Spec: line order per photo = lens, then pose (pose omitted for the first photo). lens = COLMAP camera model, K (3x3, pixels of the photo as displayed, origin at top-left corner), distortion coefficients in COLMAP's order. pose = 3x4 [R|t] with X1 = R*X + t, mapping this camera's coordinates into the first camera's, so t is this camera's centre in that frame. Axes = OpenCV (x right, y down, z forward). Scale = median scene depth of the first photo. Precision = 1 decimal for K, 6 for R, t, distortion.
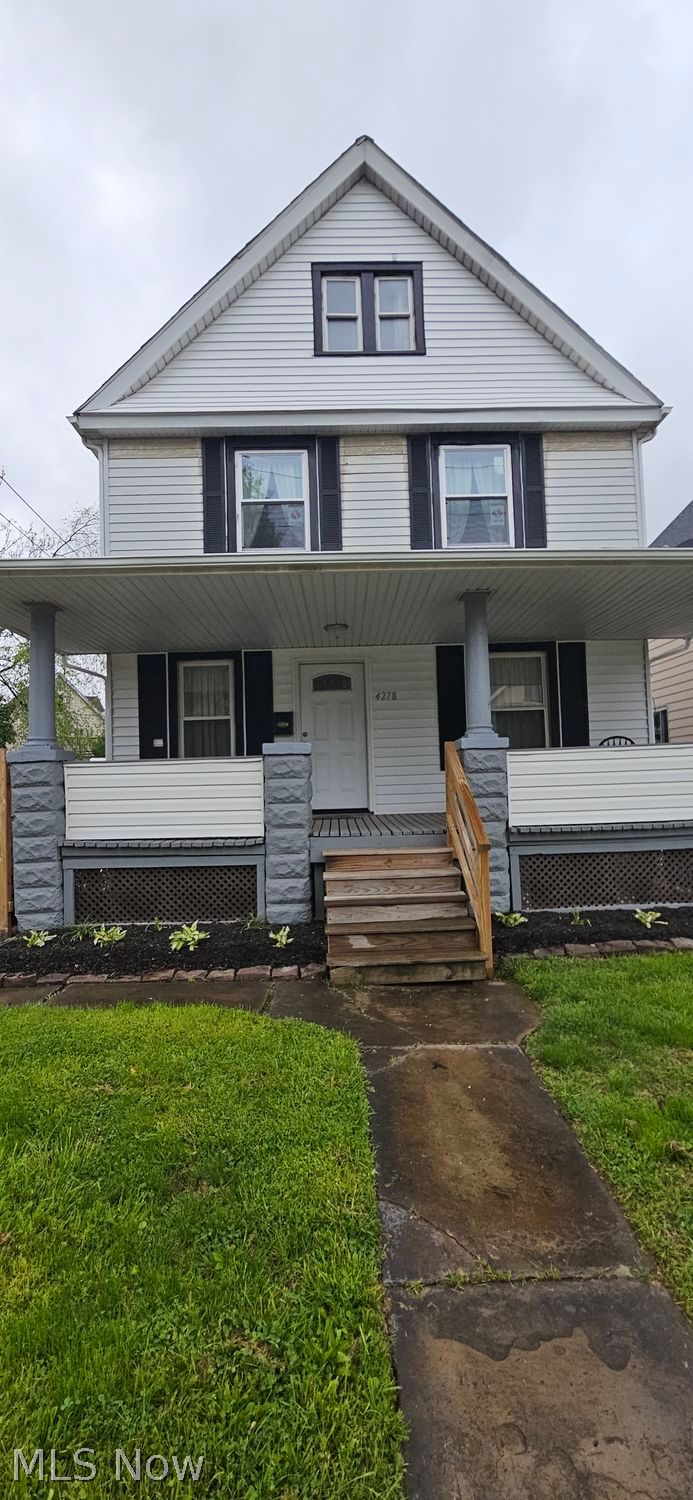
lens RADIAL K [[612.0, 0, 351.6], [0, 612.0, 746.3], [0, 0, 1]] dist [-0.000621, 0.000801]
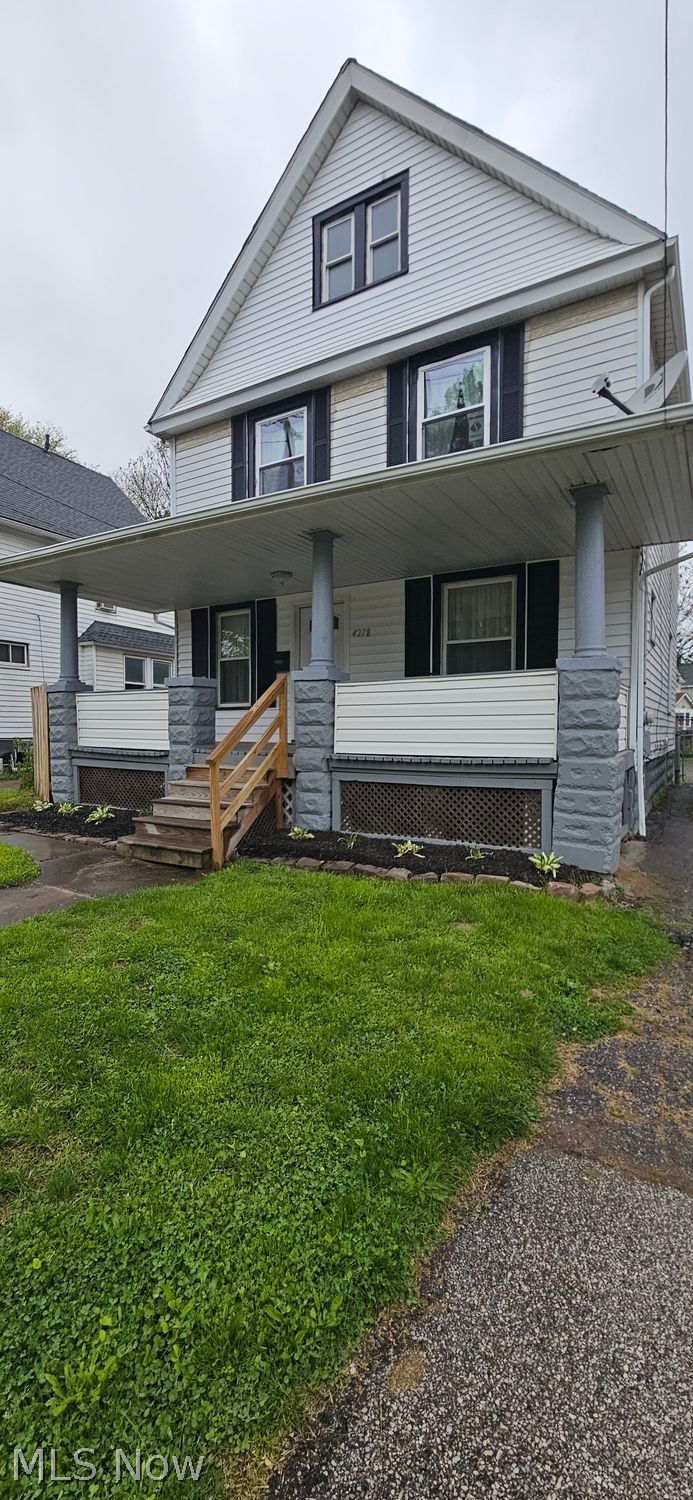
lens RADIAL K [[612.0, 0, 348.6], [0, 612.0, 744.8], [0, 0, 1]] dist [-0.000621, 0.000801]
pose [[0.848612, 0.047152, -0.526911, 0.594731], [0.002006, 0.995726, 0.092336, 0.012409], [0.529013, -0.079414, 0.844890, 0.077801]]
